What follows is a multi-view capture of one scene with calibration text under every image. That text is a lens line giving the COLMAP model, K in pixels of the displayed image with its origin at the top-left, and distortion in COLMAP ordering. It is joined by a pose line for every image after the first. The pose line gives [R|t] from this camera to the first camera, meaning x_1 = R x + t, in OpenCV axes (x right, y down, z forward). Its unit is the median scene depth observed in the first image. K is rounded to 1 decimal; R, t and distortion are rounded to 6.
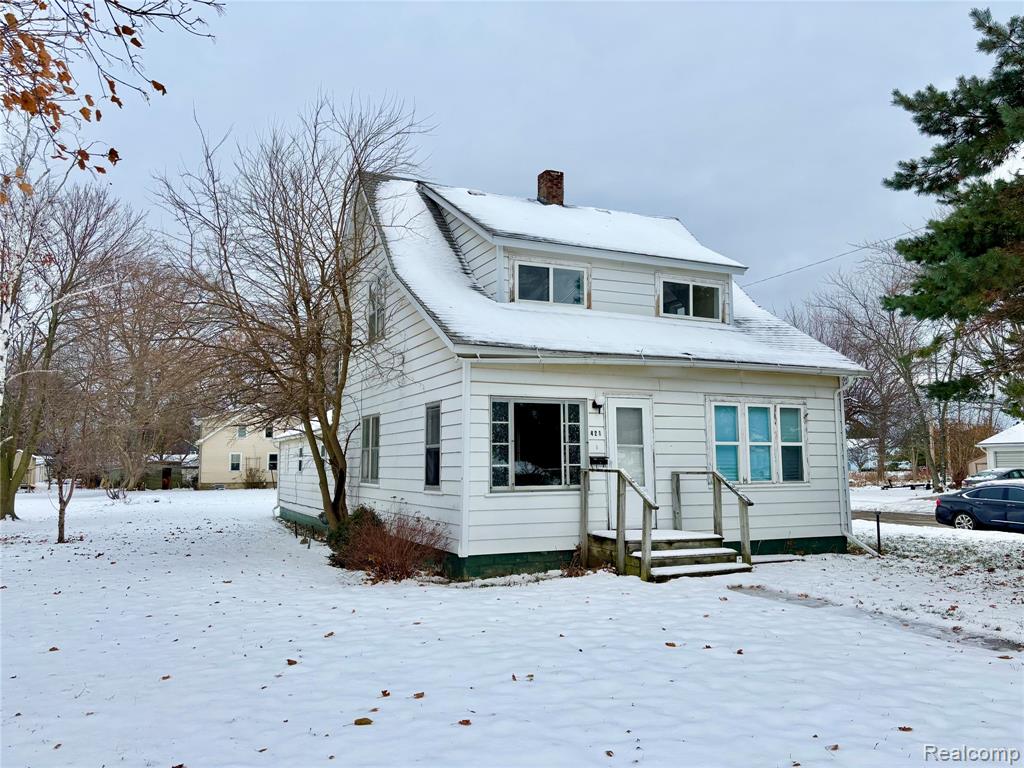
lens RADIAL K [[778.5, 0, 504.1], [0, 778.5, 383.0], [0, 0, 1]] dist [0.059499, -0.064309]
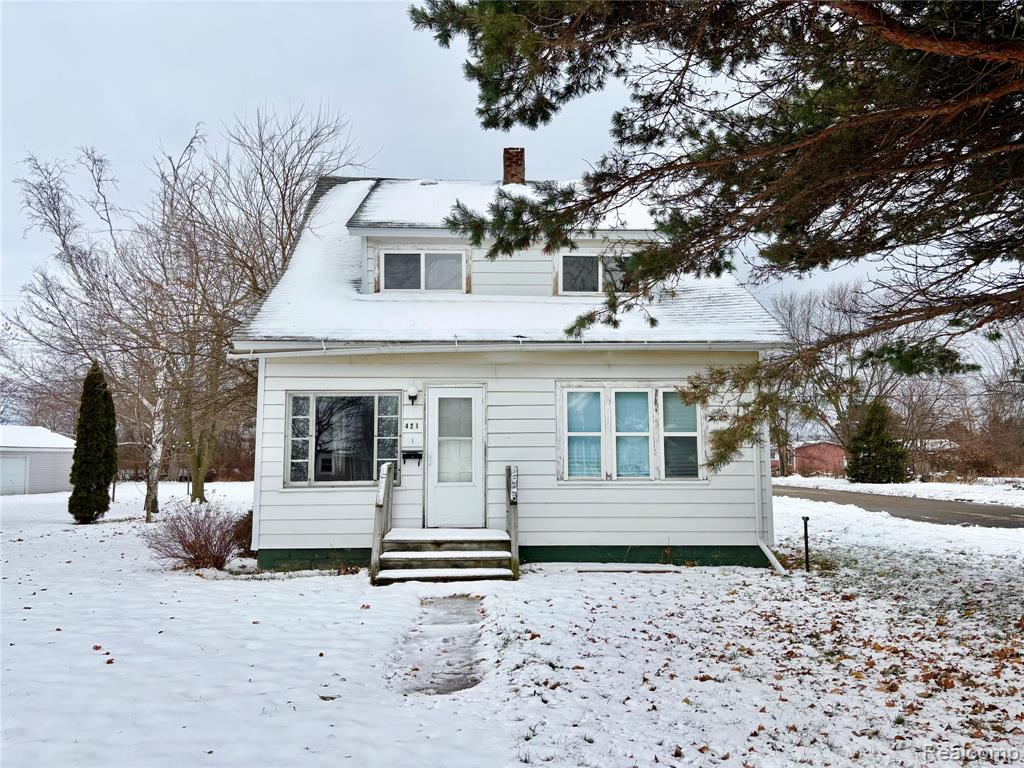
lens RADIAL K [[778.5, 0, 513.3], [0, 778.5, 386.7], [0, 0, 1]] dist [0.059499, -0.064309]
pose [[0.927037, -0.034448, -0.373385, 0.564665], [0.040016, 0.999173, 0.007168, 0.014300], [0.372829, -0.021587, 0.927649, 0.161925]]
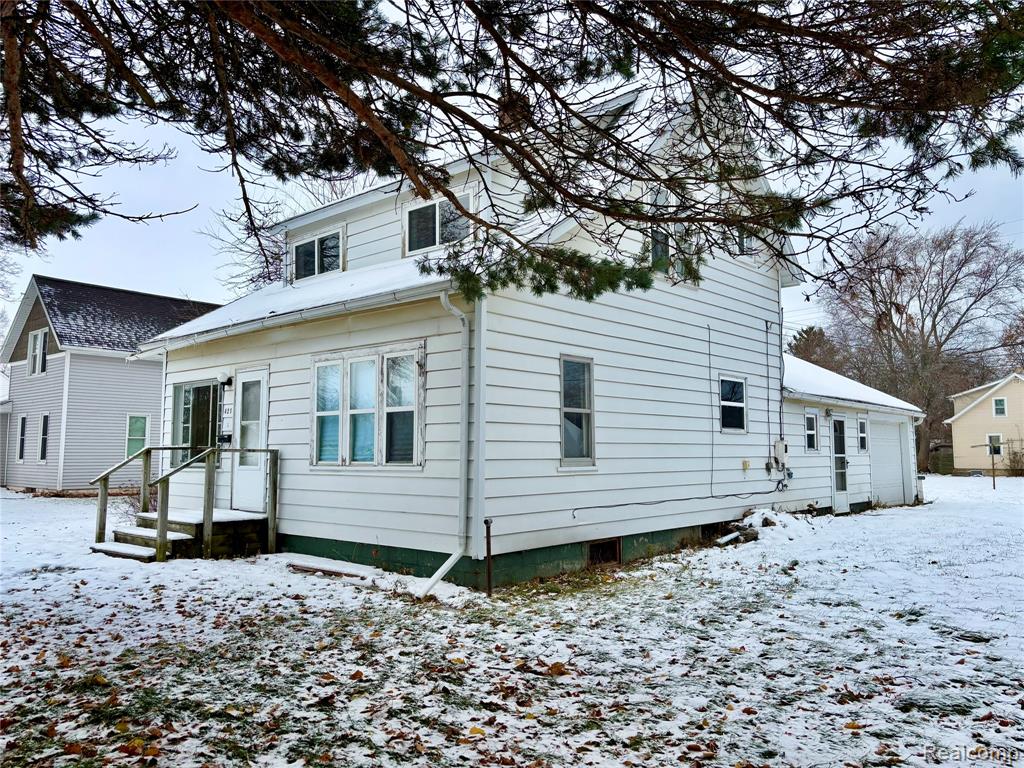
lens RADIAL K [[778.5, 0, 514.3], [0, 778.5, 383.3], [0, 0, 1]] dist [0.059499, -0.064309]
pose [[0.412798, -0.080446, -0.907263, 1.118961], [0.098260, 0.994212, -0.043449, 0.103680], [0.905507, -0.071212, 0.418314, 0.880939]]
